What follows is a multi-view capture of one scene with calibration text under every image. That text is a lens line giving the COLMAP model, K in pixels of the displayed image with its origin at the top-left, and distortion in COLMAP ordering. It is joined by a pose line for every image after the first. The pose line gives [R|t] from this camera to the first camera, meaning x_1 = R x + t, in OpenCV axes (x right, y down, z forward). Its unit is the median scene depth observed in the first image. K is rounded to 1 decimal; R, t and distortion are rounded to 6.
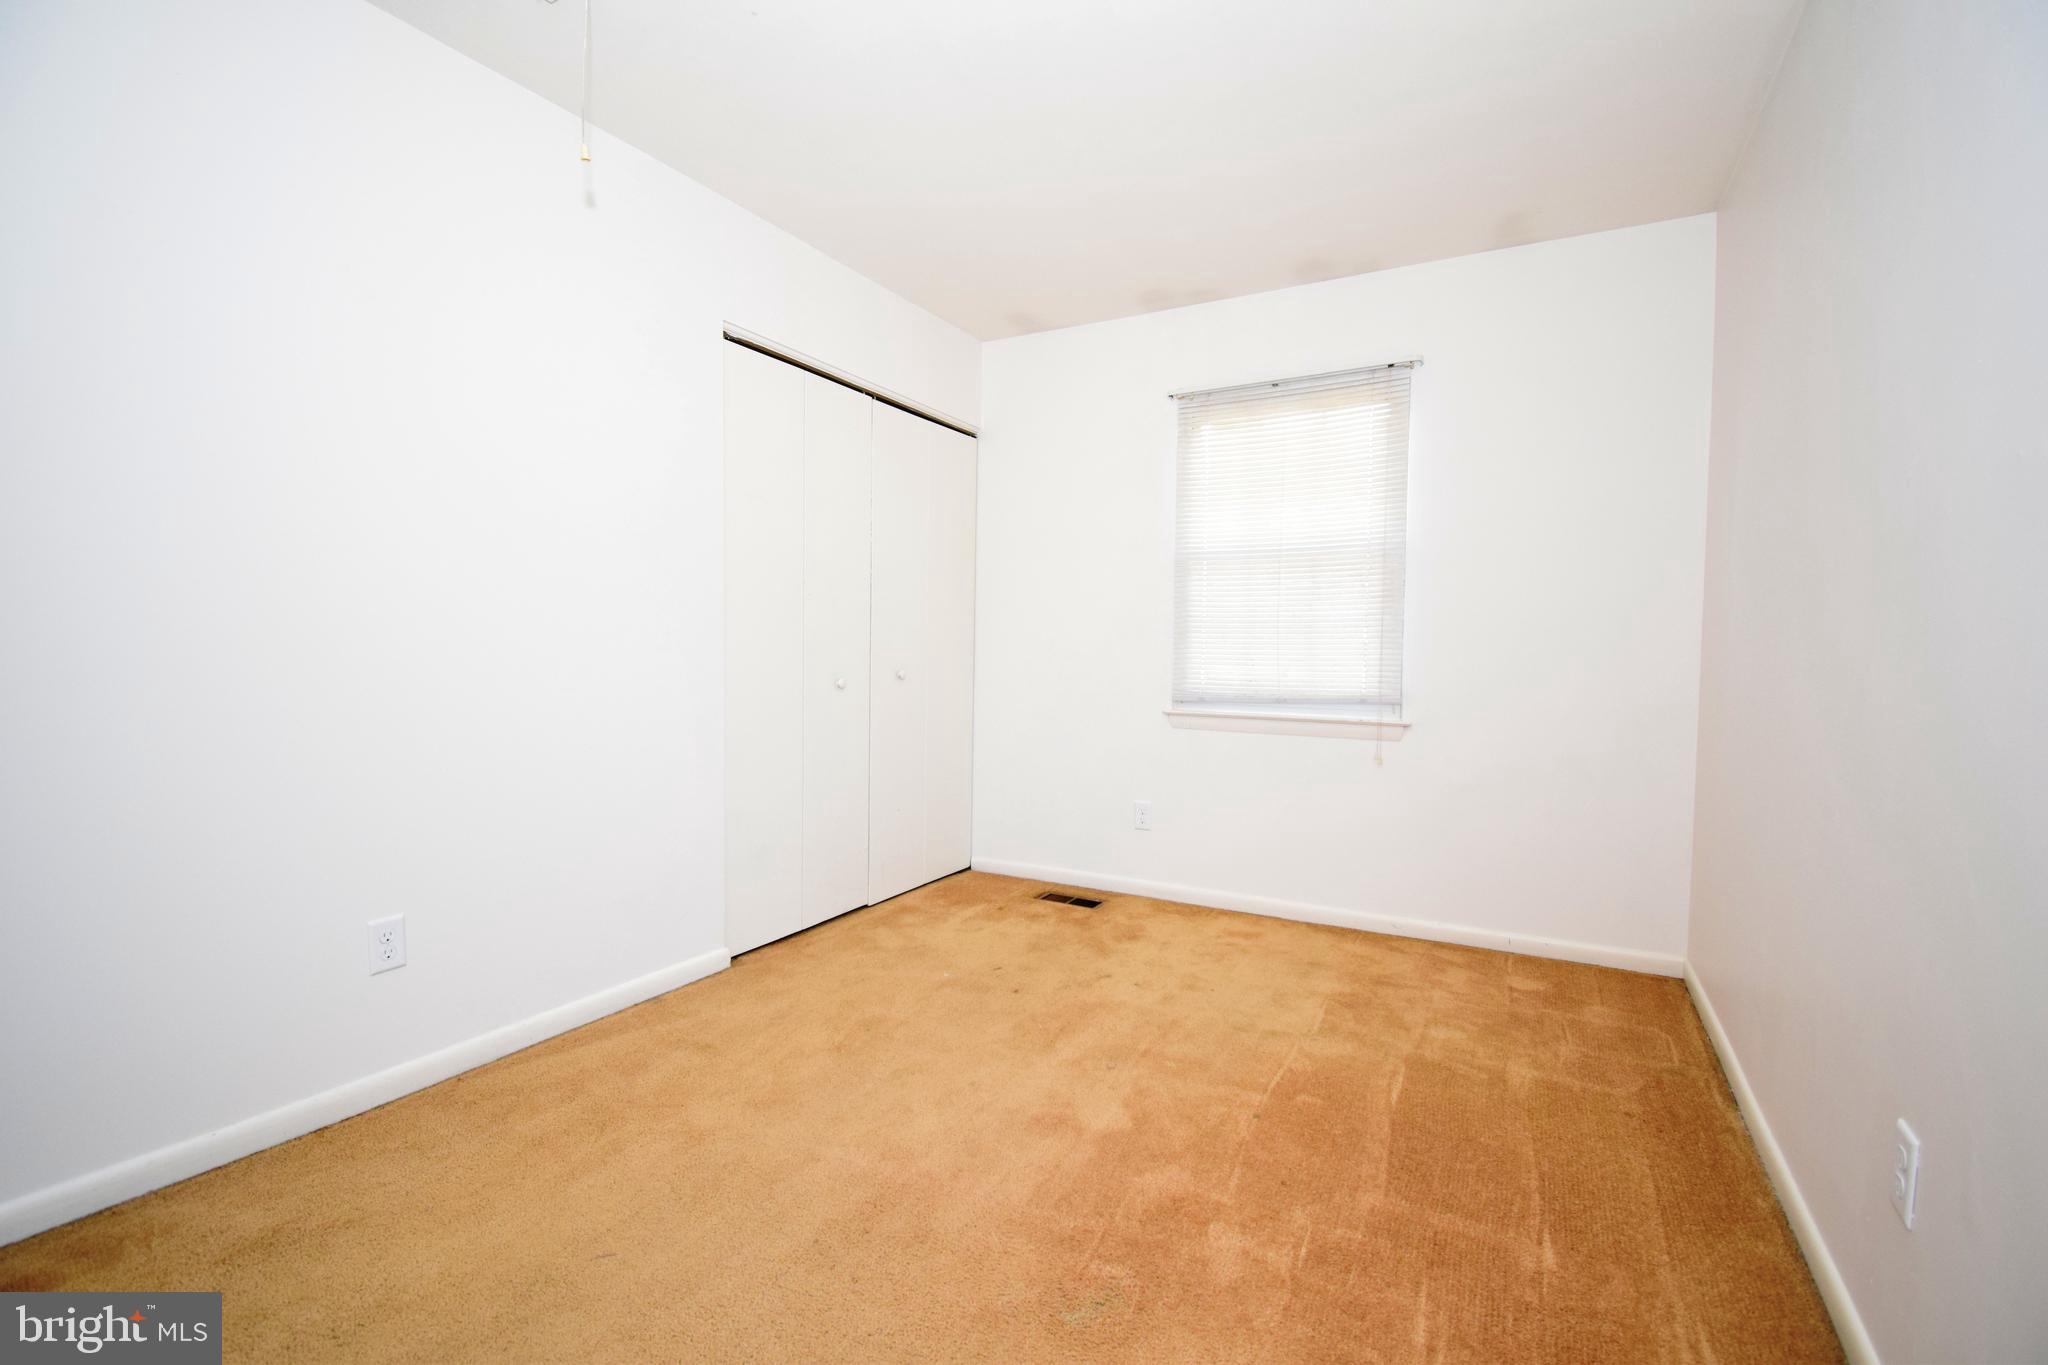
lens RADIAL K [[896.0, 0, 1022.8], [0, 896.0, 688.8], [0, 0, 1]] dist [-0.016084, -0.009520]
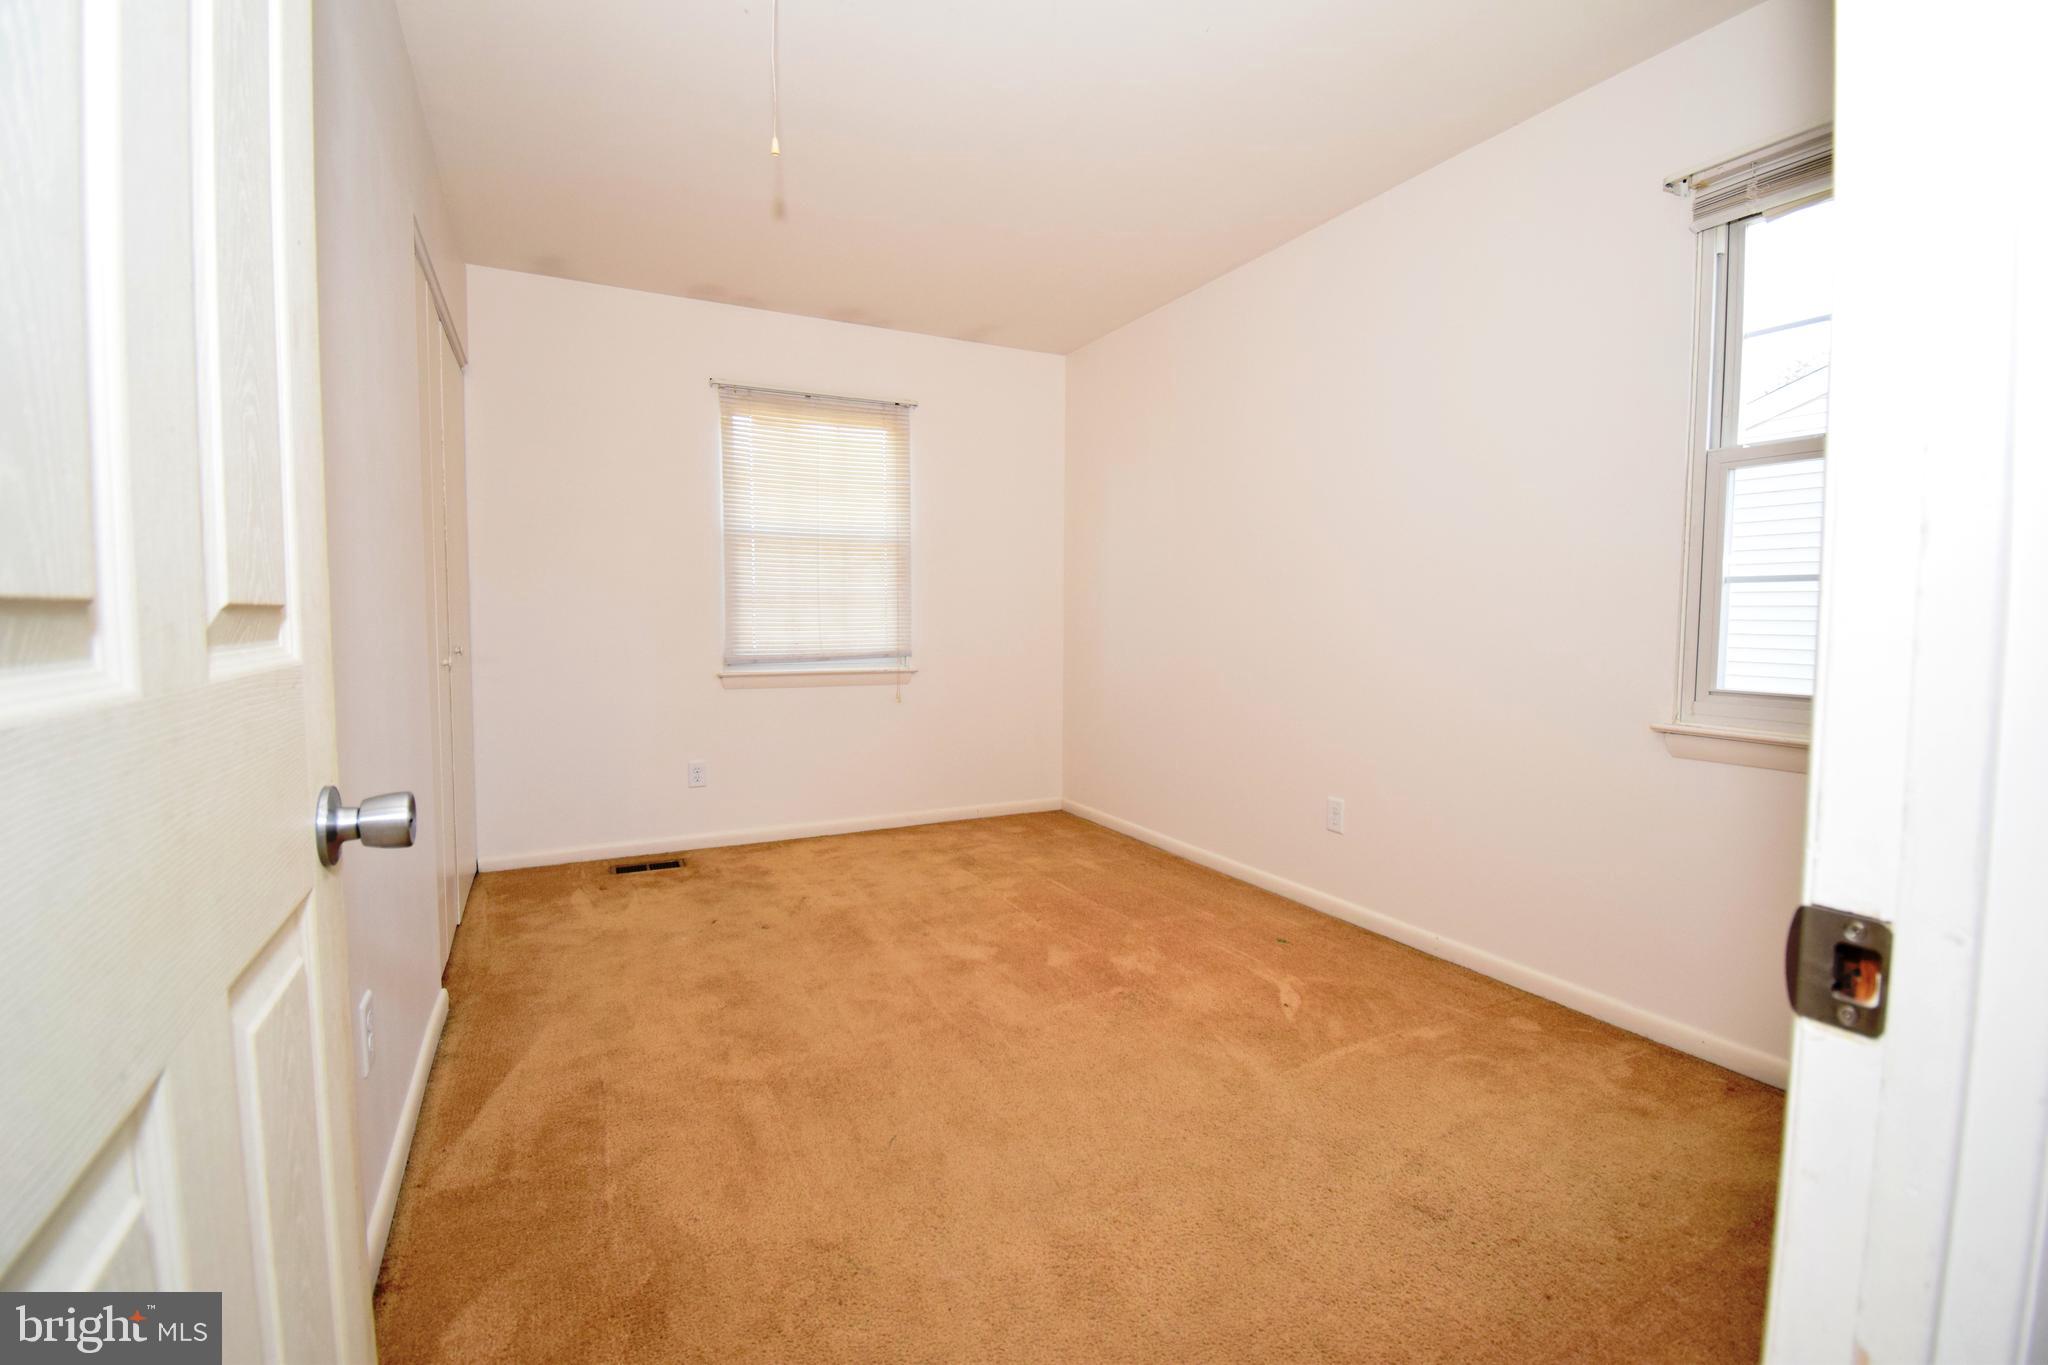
lens RADIAL K [[896.0, 0, 1040.7], [0, 896.0, 668.4], [0, 0, 1]] dist [-0.016084, -0.009520]
pose [[0.540714, -0.054825, 0.839418, -0.615174], [0.042791, 0.998375, 0.037644, -0.006669], [-0.840118, 0.015565, 0.542181, 0.093367]]
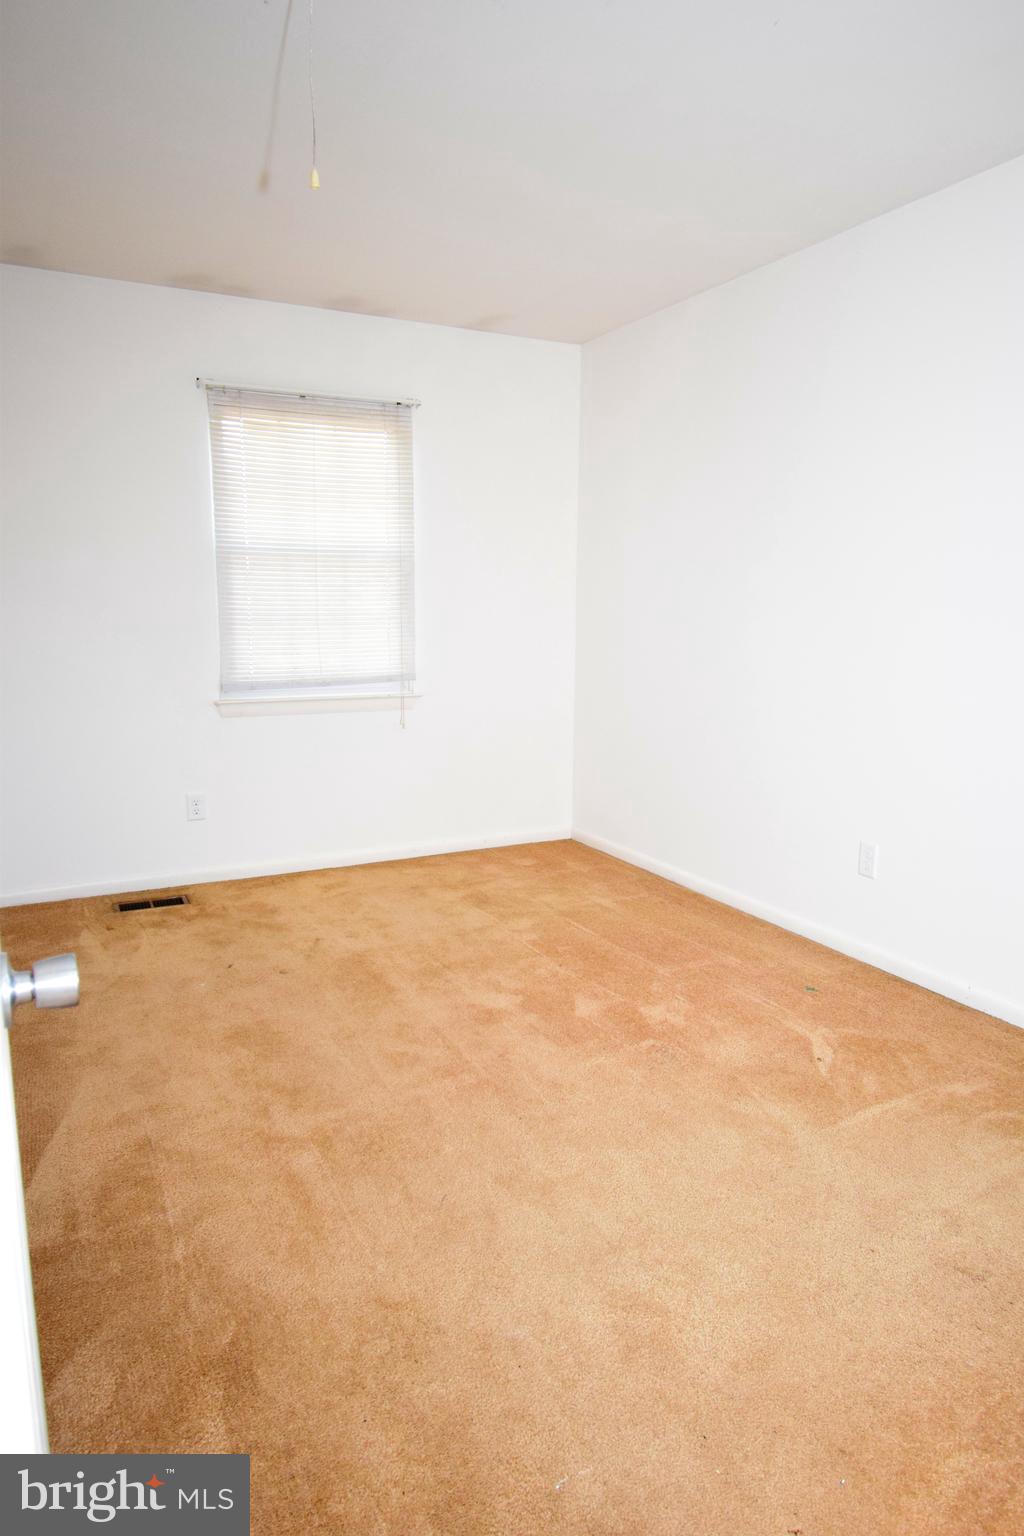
lens RADIAL K [[966.4, 0, 518.9], [0, 966.4, 766.2], [0, 0, 1]] dist [-0.021559, -0.011540]
pose [[0.544560, -0.145210, 0.826056, -0.655836], [0.039912, 0.988269, 0.147413, -0.058125], [-0.837772, -0.047305, 0.543967, 0.115544]]
